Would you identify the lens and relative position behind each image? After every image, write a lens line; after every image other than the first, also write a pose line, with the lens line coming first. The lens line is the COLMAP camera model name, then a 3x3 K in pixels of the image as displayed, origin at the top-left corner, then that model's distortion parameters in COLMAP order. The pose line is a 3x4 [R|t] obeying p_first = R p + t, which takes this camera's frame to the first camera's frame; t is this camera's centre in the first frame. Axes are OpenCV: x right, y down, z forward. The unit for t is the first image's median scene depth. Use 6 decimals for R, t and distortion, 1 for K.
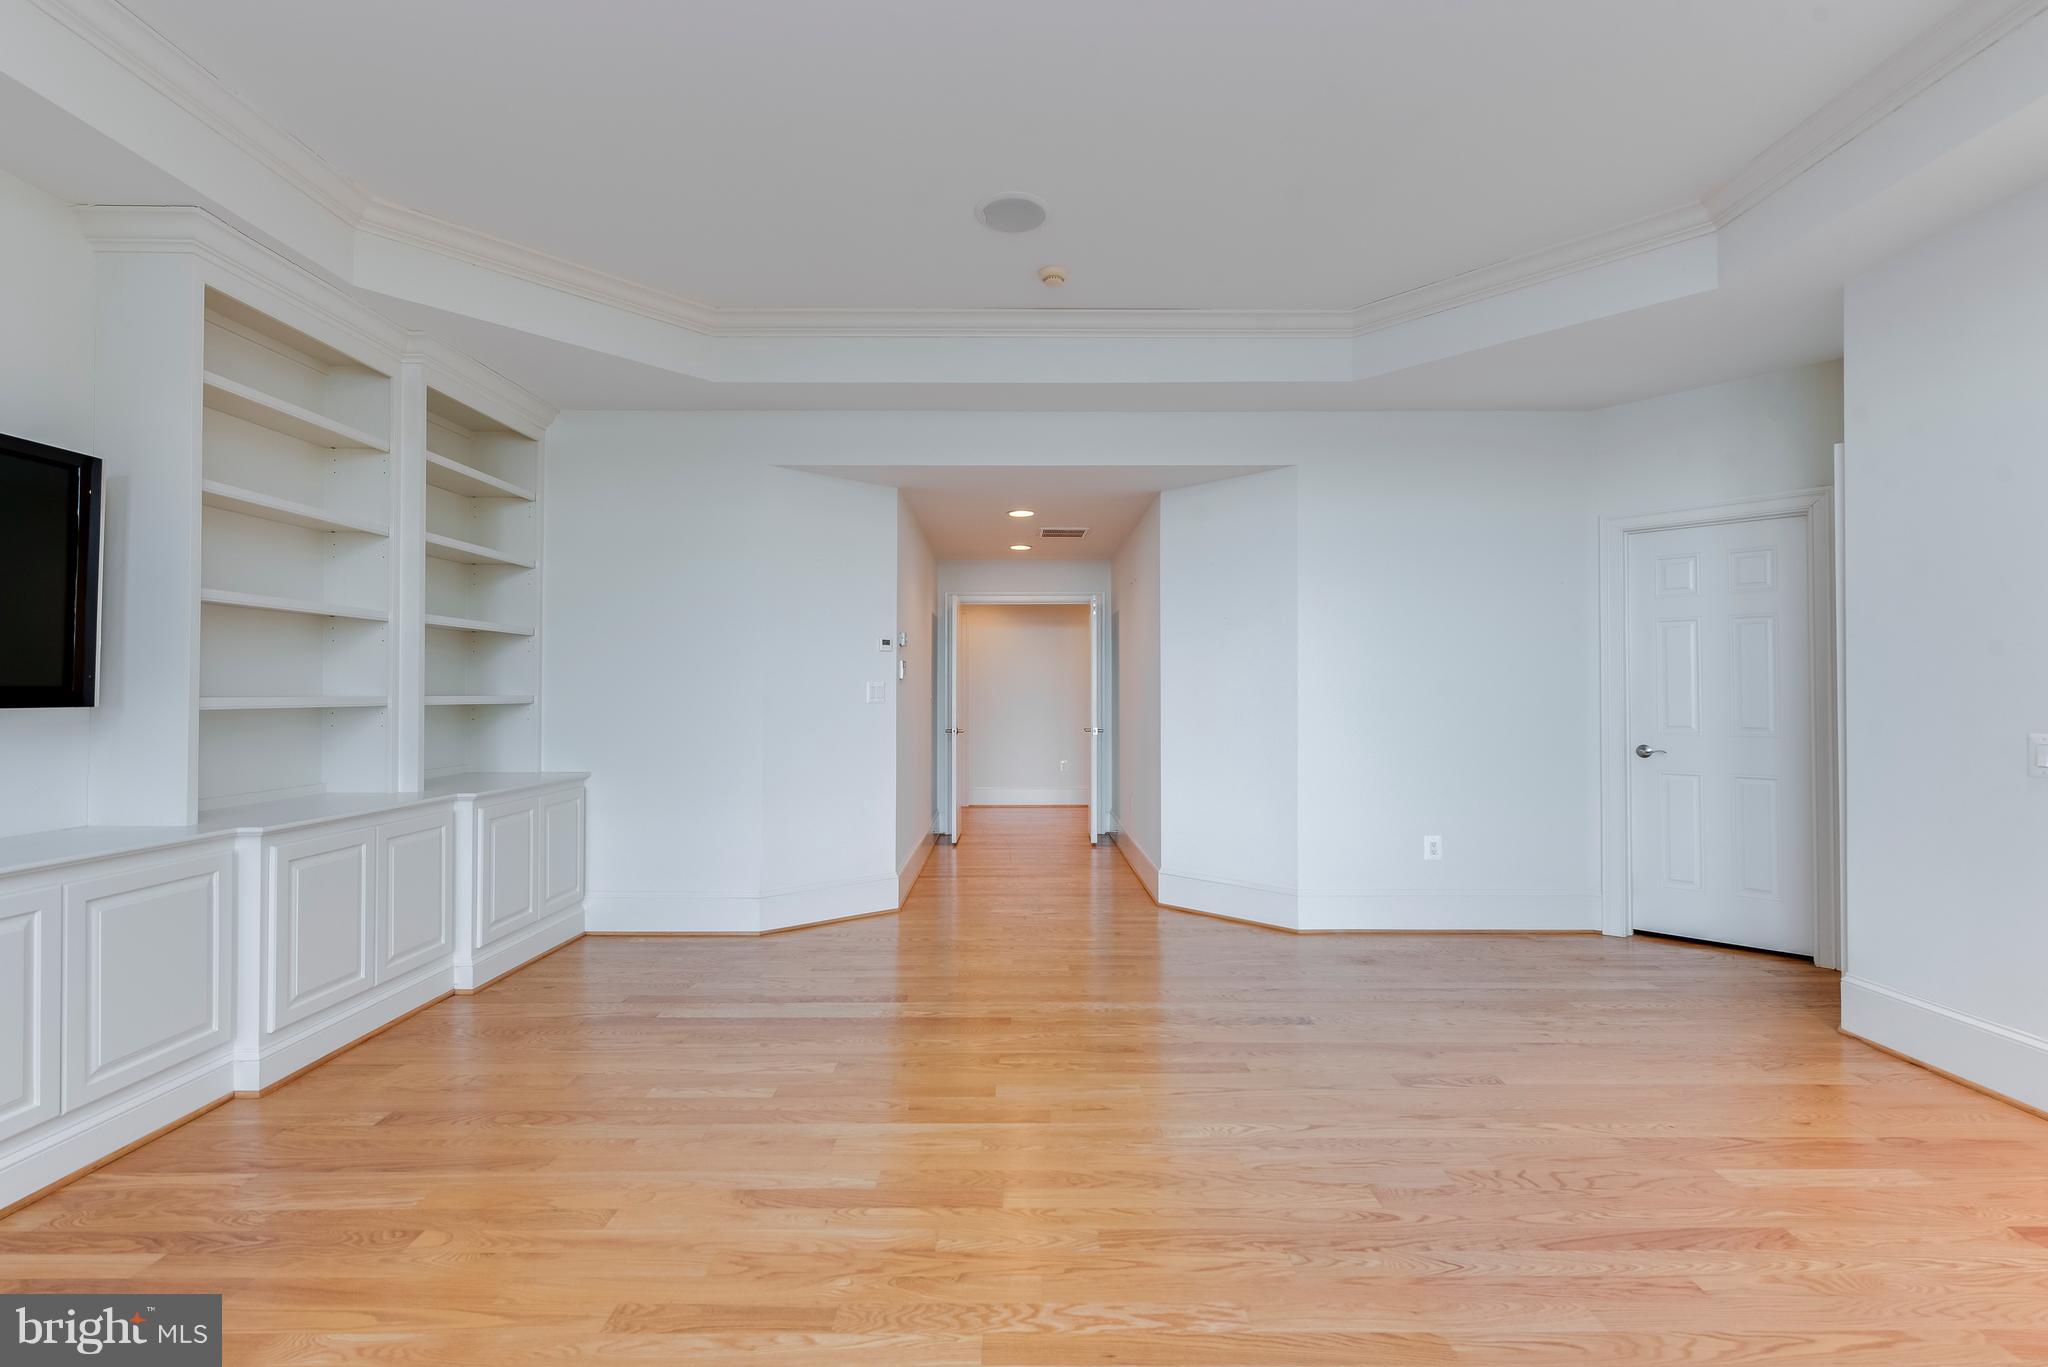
lens RADIAL K [[965.3, 0, 1024.9], [0, 965.3, 675.0], [0, 0, 1]] dist [0.009182, -0.001327]
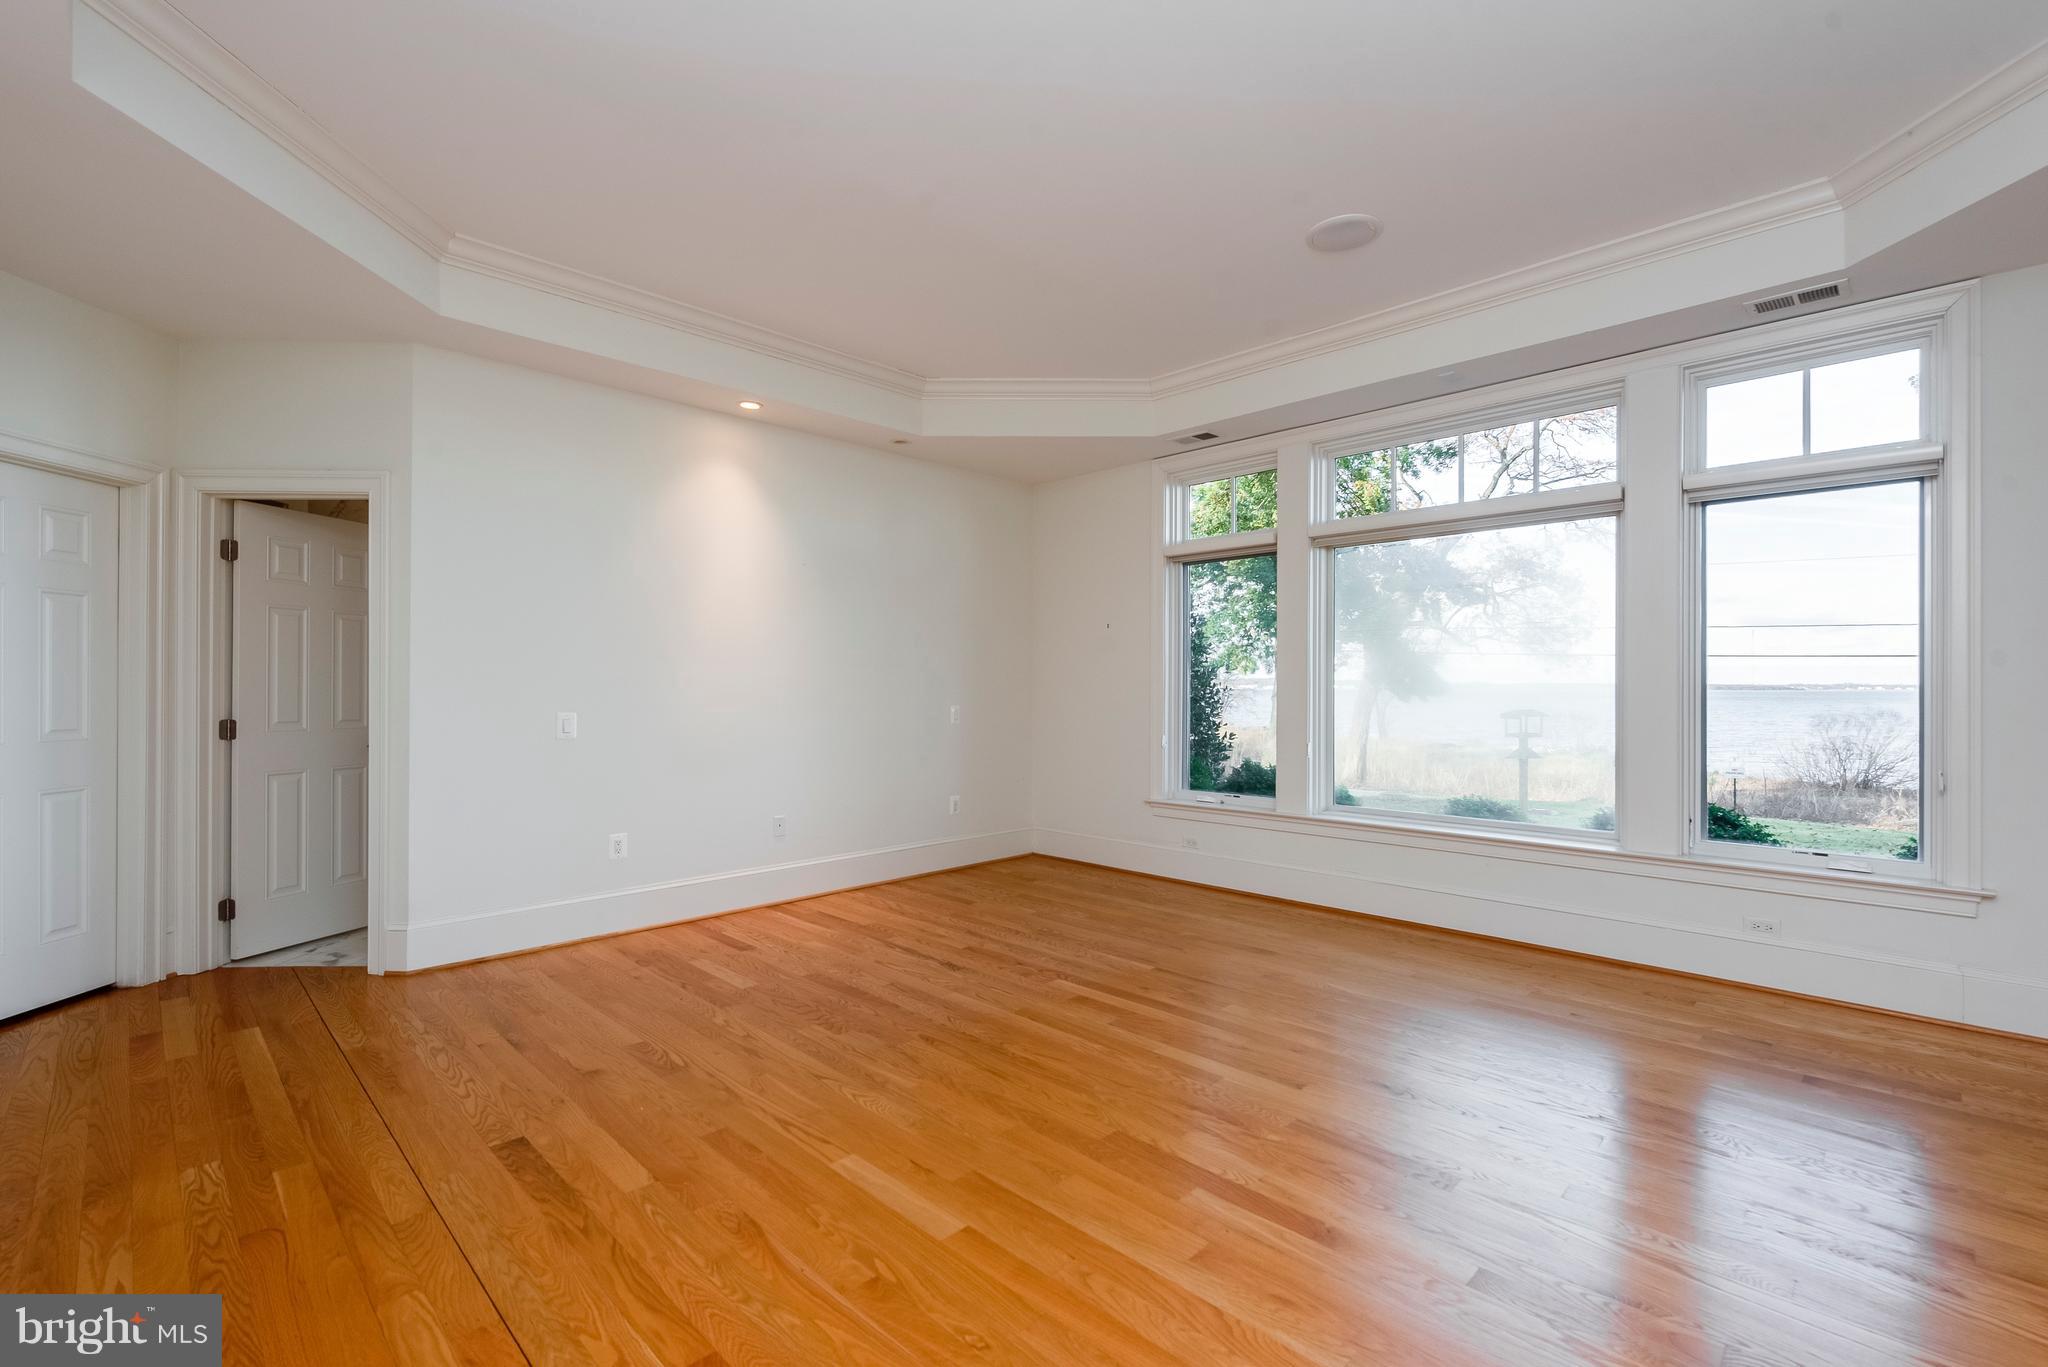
lens RADIAL K [[965.3, 0, 1024.9], [0, 965.3, 675.0], [0, 0, 1]] dist [0.009182, -0.001327]
pose [[-0.740629, 0.010582, 0.671831, -0.663453], [-0.009183, 0.999623, -0.025869, 0.033517], [-0.671851, -0.025329, -0.740253, 1.781575]]
